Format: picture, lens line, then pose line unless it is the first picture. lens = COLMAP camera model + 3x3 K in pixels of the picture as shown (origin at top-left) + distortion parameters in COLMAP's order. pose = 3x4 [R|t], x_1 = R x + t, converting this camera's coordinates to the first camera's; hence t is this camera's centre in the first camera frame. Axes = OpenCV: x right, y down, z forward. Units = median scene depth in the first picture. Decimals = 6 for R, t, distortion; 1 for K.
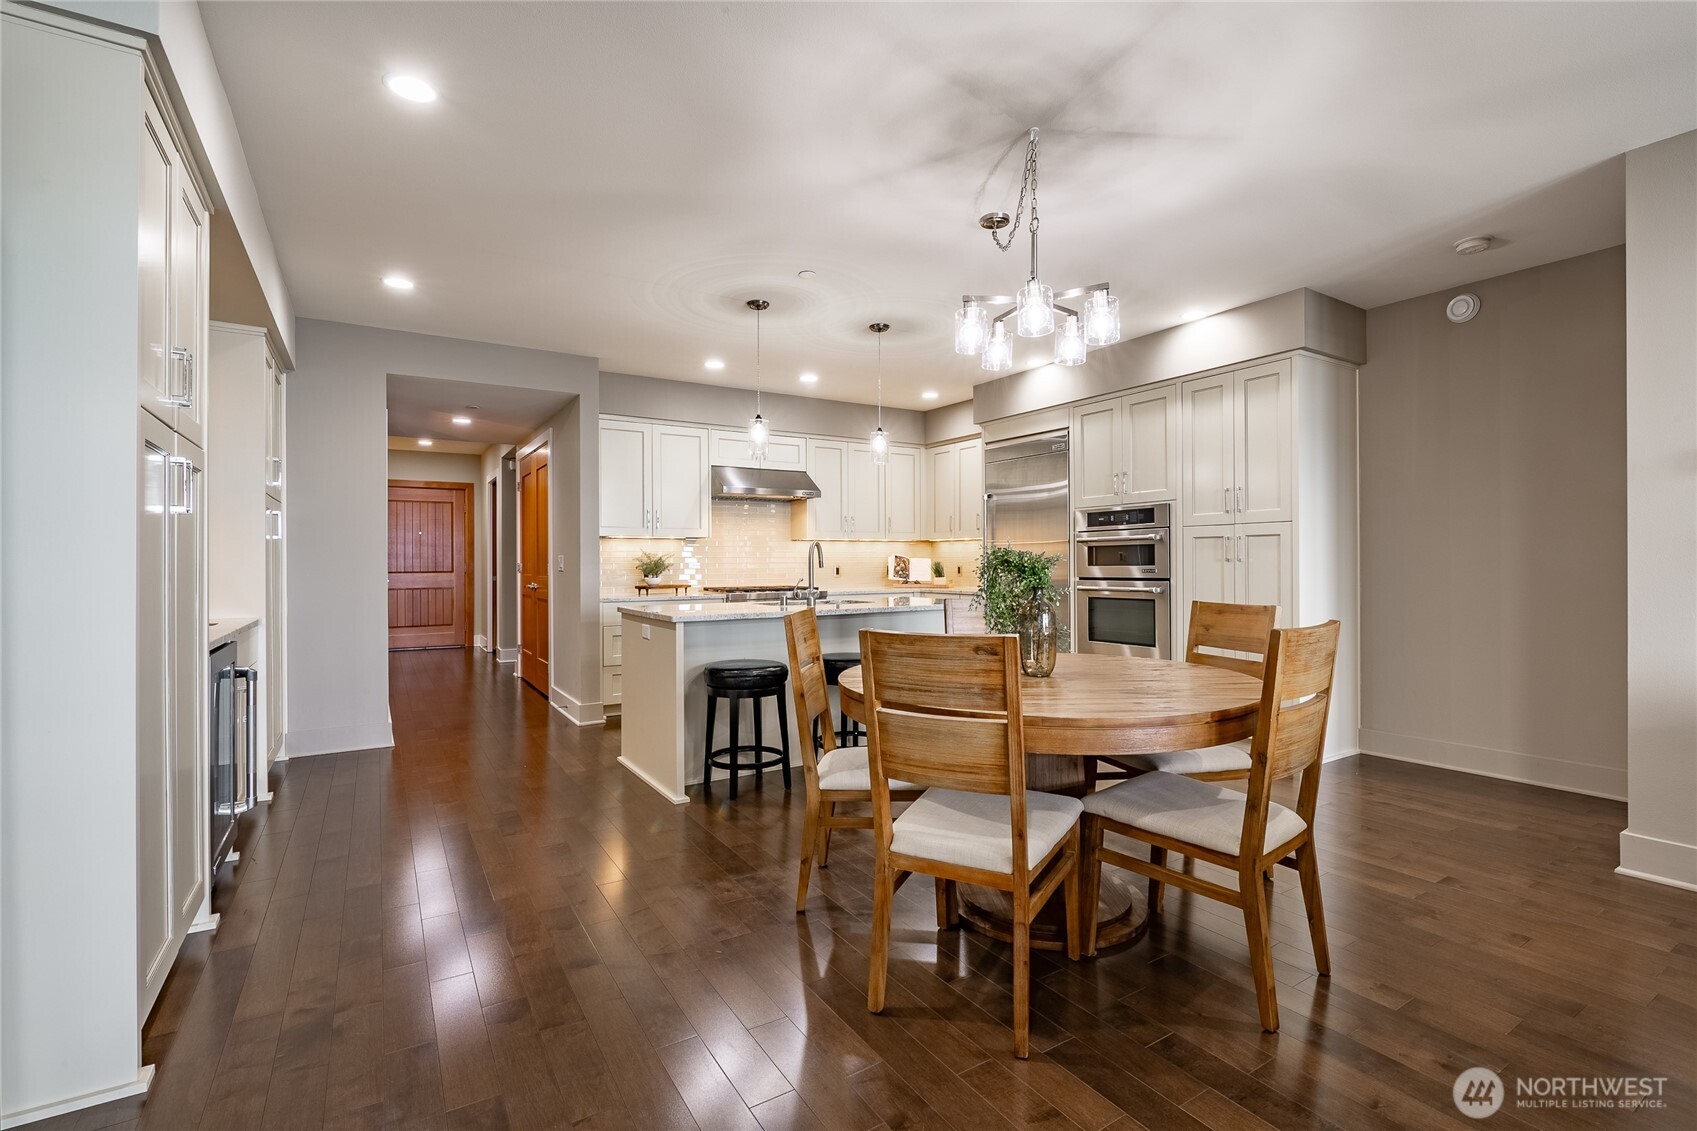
lens RADIAL K [[760.9, 0, 861.0], [0, 760.9, 562.5], [0, 0, 1]] dist [-0.001334, -0.003429]
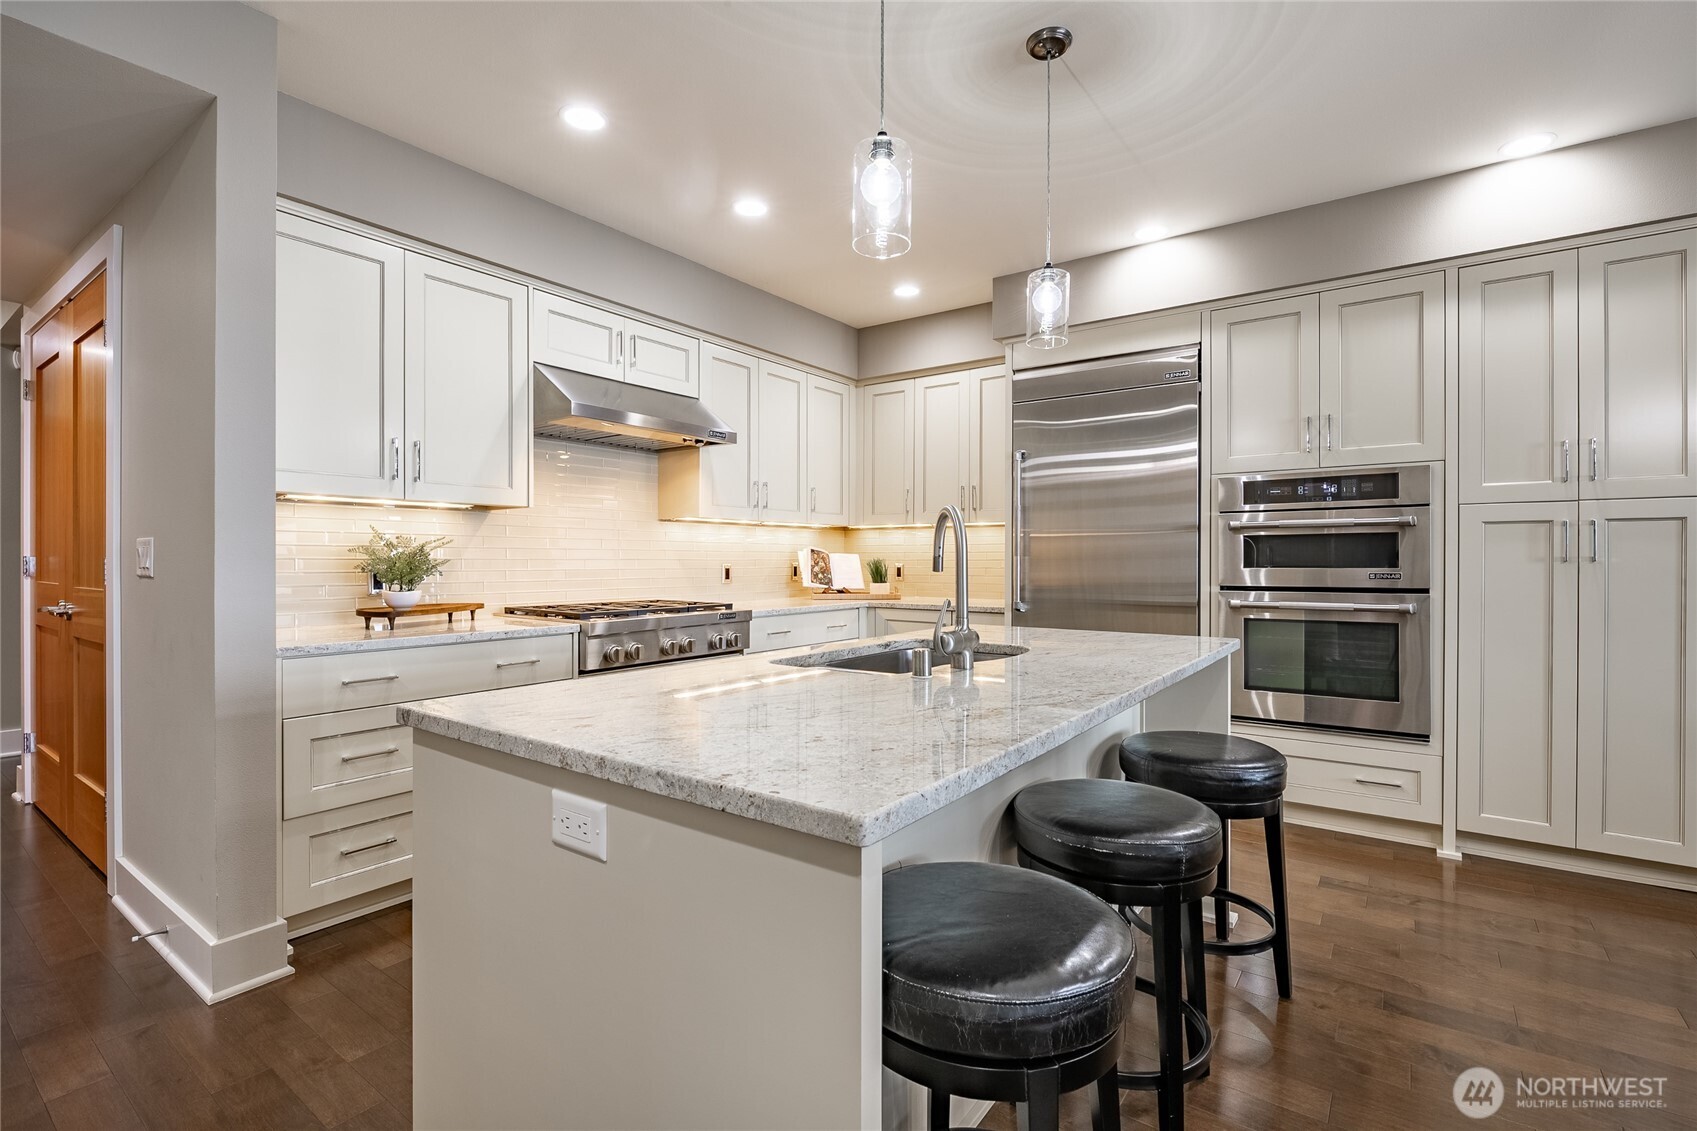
lens RADIAL K [[760.9, 0, 862.2], [0, 760.9, 560.9], [0, 0, 1]] dist [-0.001334, -0.003429]
pose [[0.925902, 0.005515, 0.377723, -0.188401], [-0.005733, 0.999983, -0.000547, 0.000802], [-0.377720, -0.001659, 0.925918, 0.468535]]
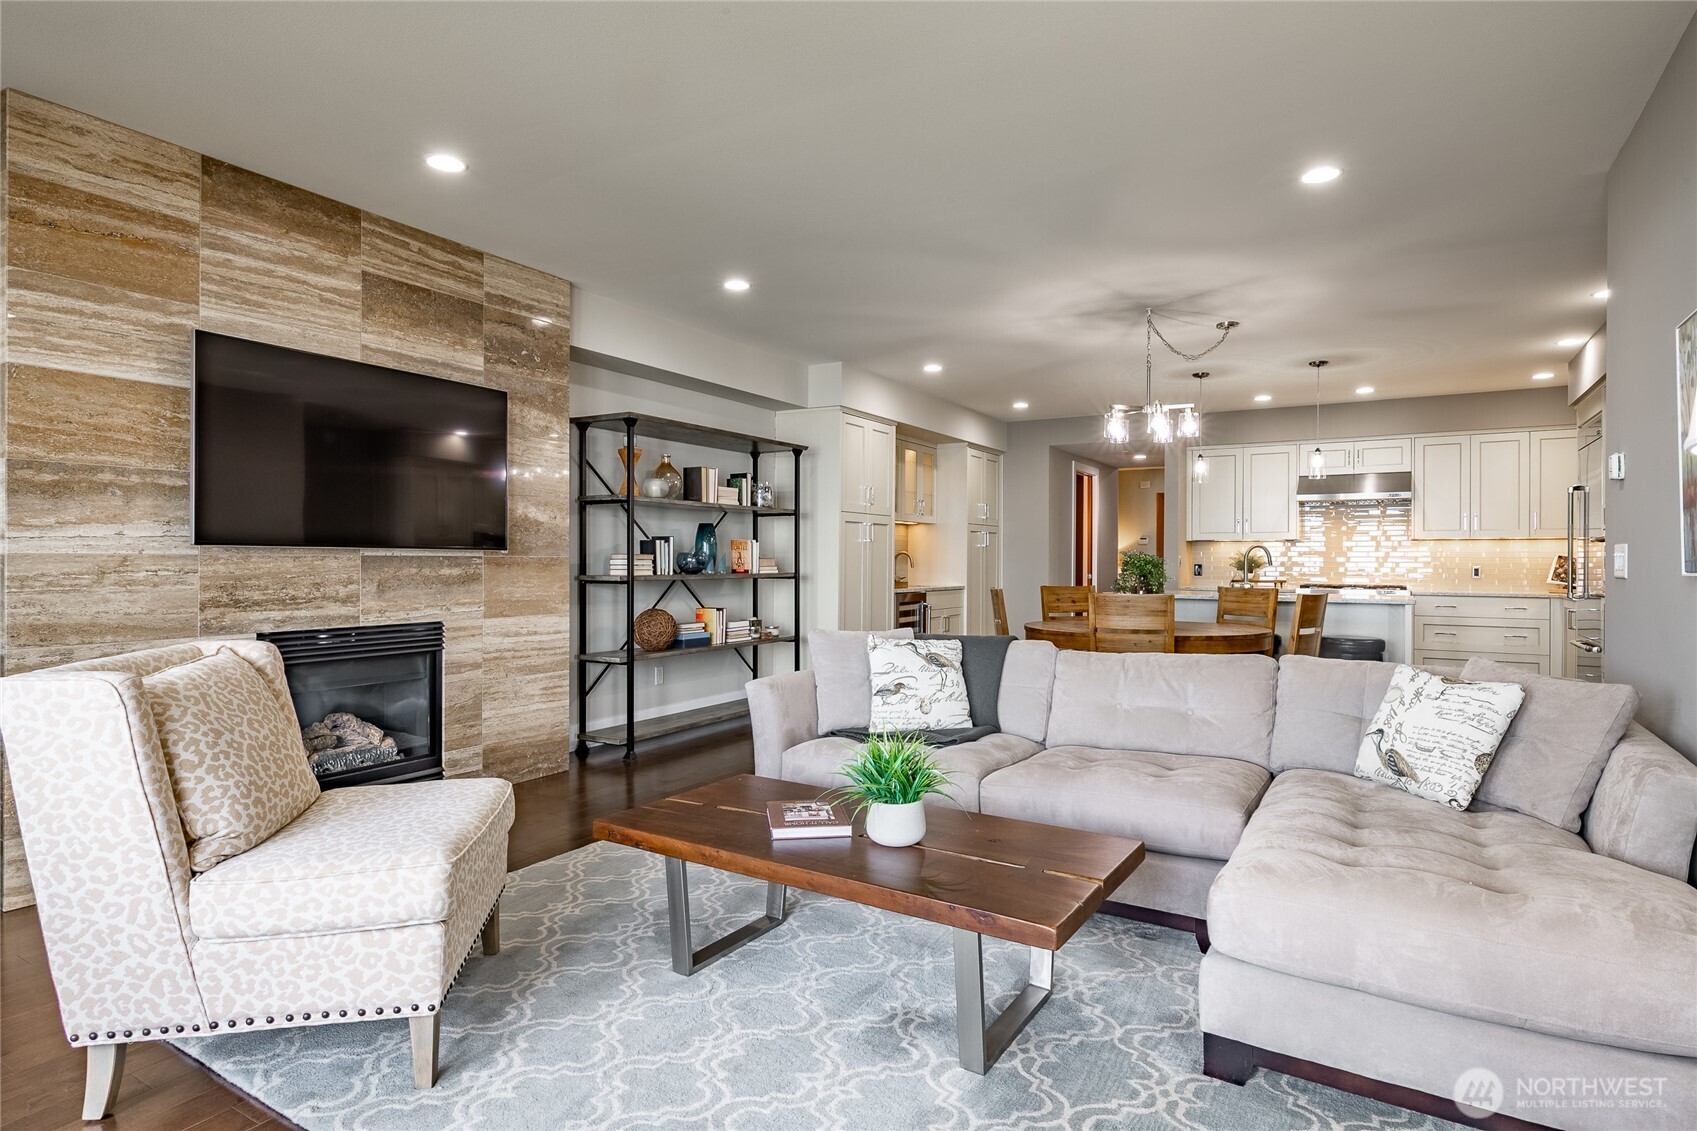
lens RADIAL K [[910.1, 0, 845.5], [0, 910.1, 560.1], [0, 0, 1]] dist [0.006689, -0.000856]
pose [[0.445788, 0.007614, -0.895106, 0.732572], [-0.008370, 0.999956, 0.004338, -0.002517], [0.895099, 0.005558, 0.445832, -0.218661]]
